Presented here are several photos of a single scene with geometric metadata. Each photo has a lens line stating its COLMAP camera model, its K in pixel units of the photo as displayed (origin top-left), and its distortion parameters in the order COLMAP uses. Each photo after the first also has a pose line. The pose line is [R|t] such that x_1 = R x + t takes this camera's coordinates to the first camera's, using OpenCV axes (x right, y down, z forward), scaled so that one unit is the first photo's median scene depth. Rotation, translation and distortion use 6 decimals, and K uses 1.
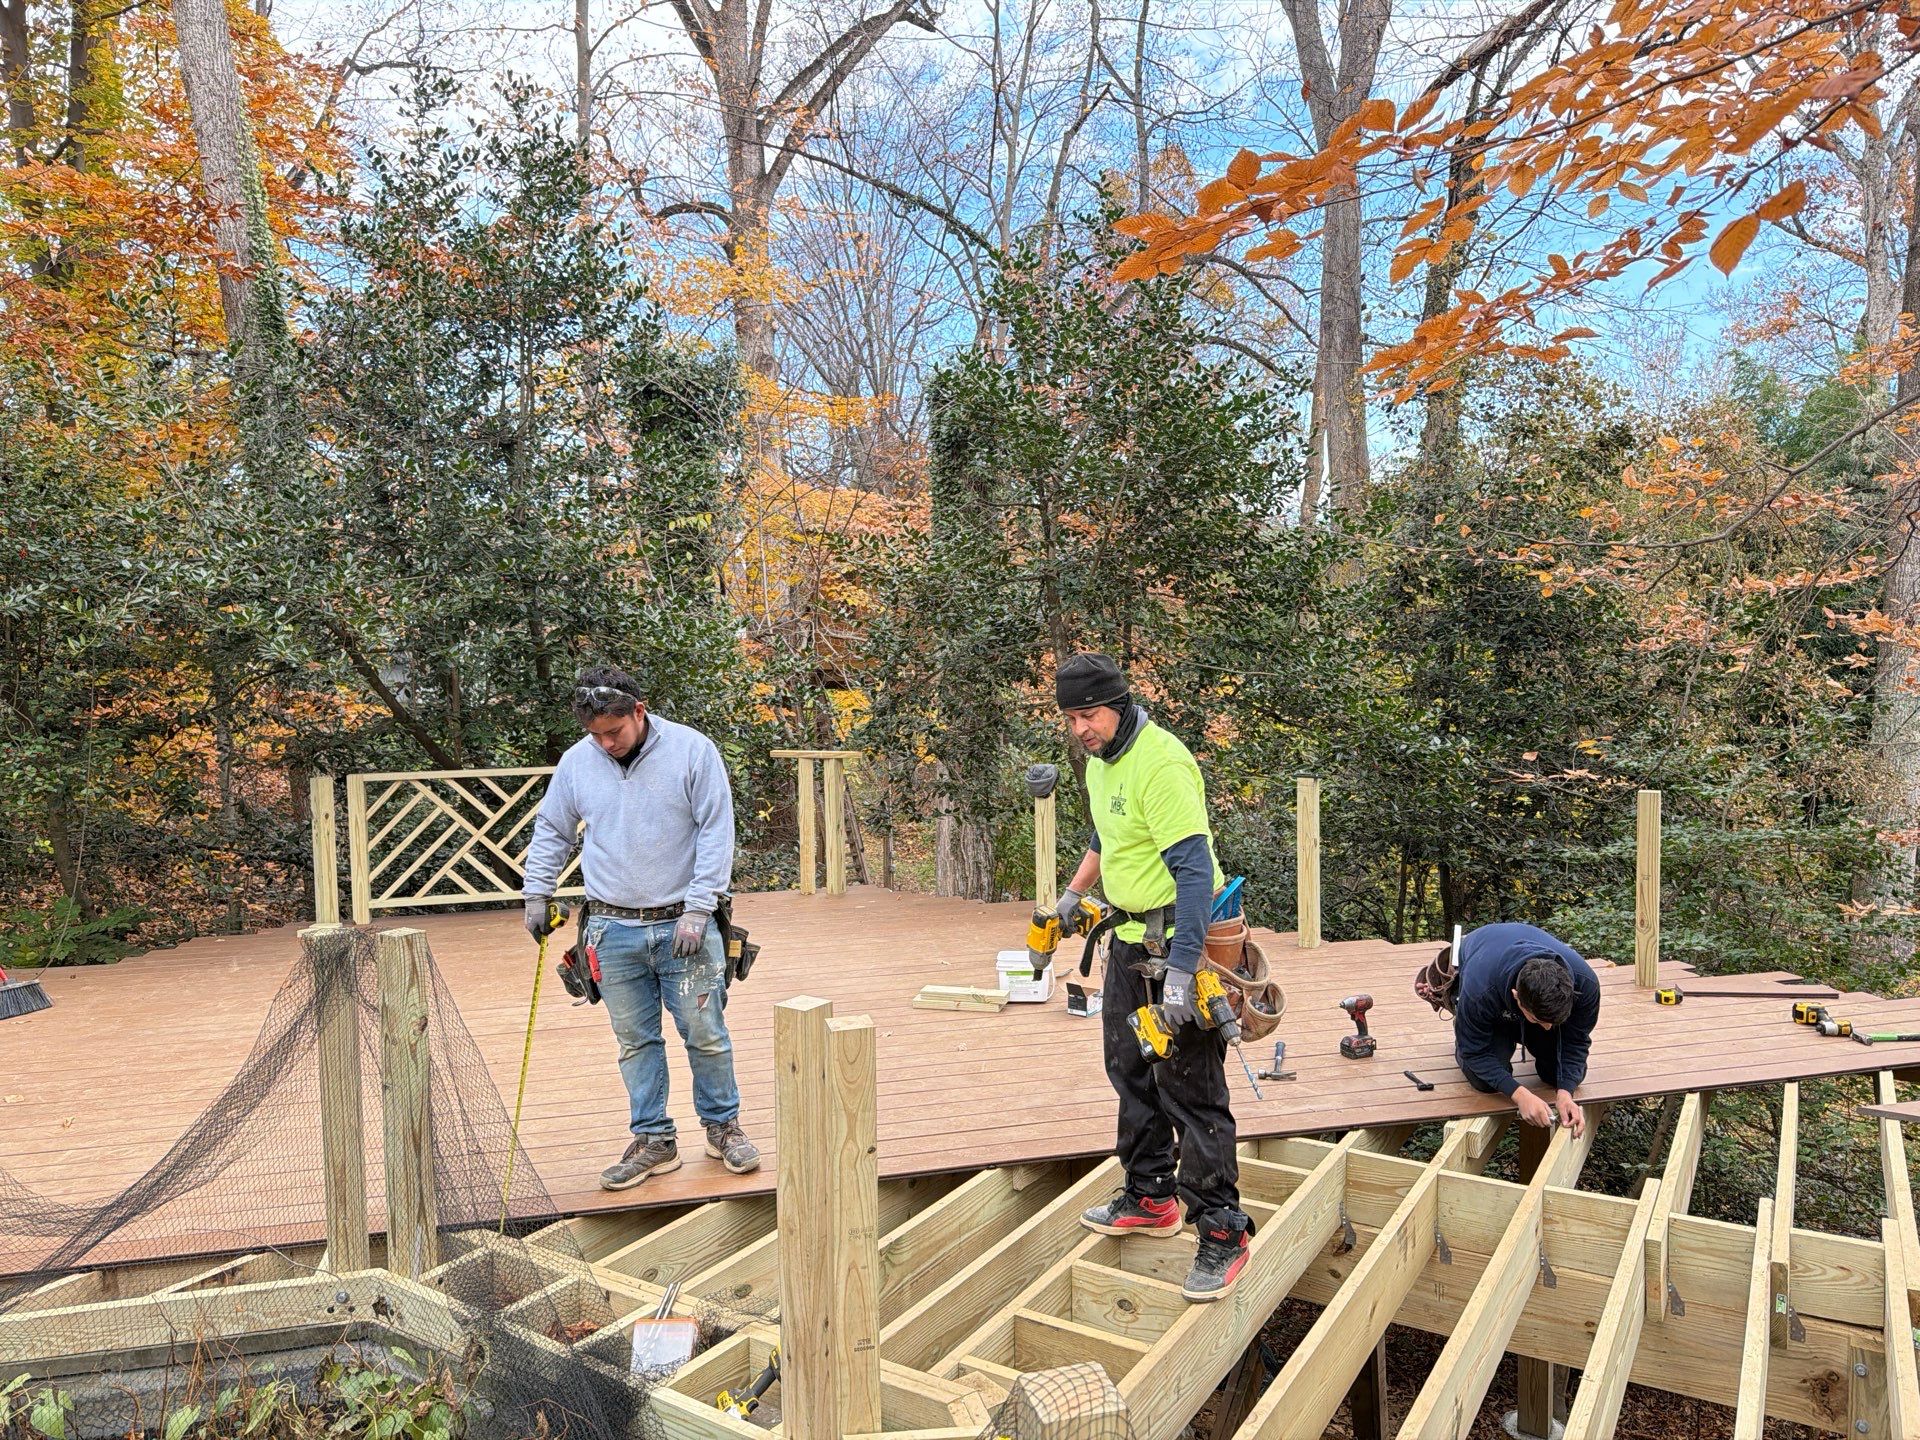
lens RADIAL K [[1333.7, 0, 963.7], [0, 1333.7, 712.6], [0, 0, 1]] dist [0.053820, -0.055832]
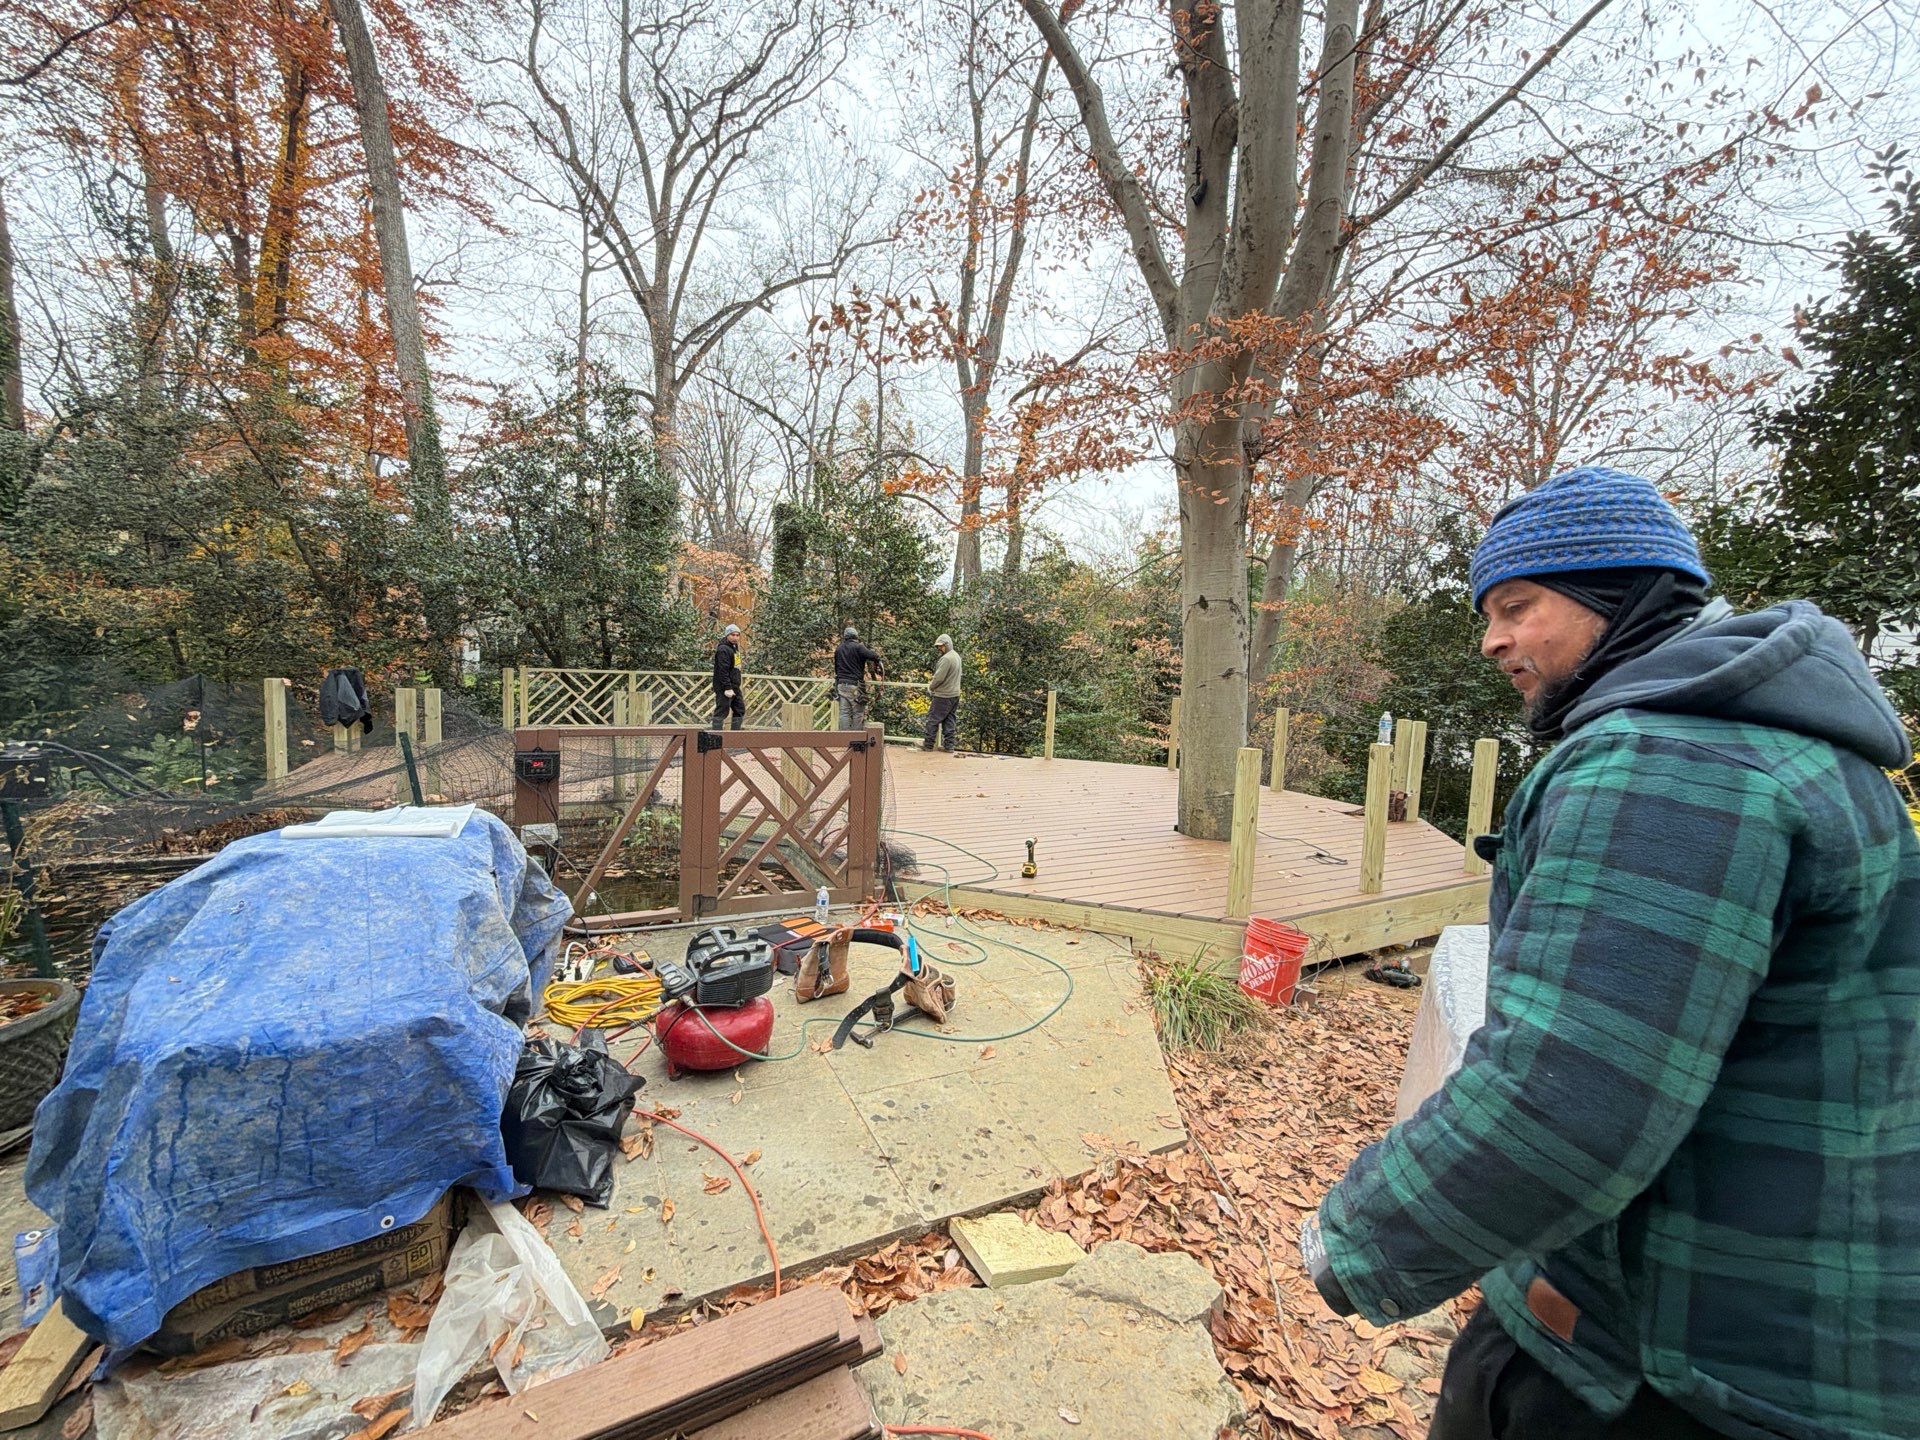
lens RADIAL K [[756.4, 0, 952.2], [0, 756.4, 722.0], [0, 0, 1]] dist [0.000558, 0.000082]
pose [[0.968453, 0.036608, 0.246492, -0.050652], [-0.044759, 0.998618, 0.027548, 0.049543], [-0.245143, -0.037712, 0.968753, -0.279444]]
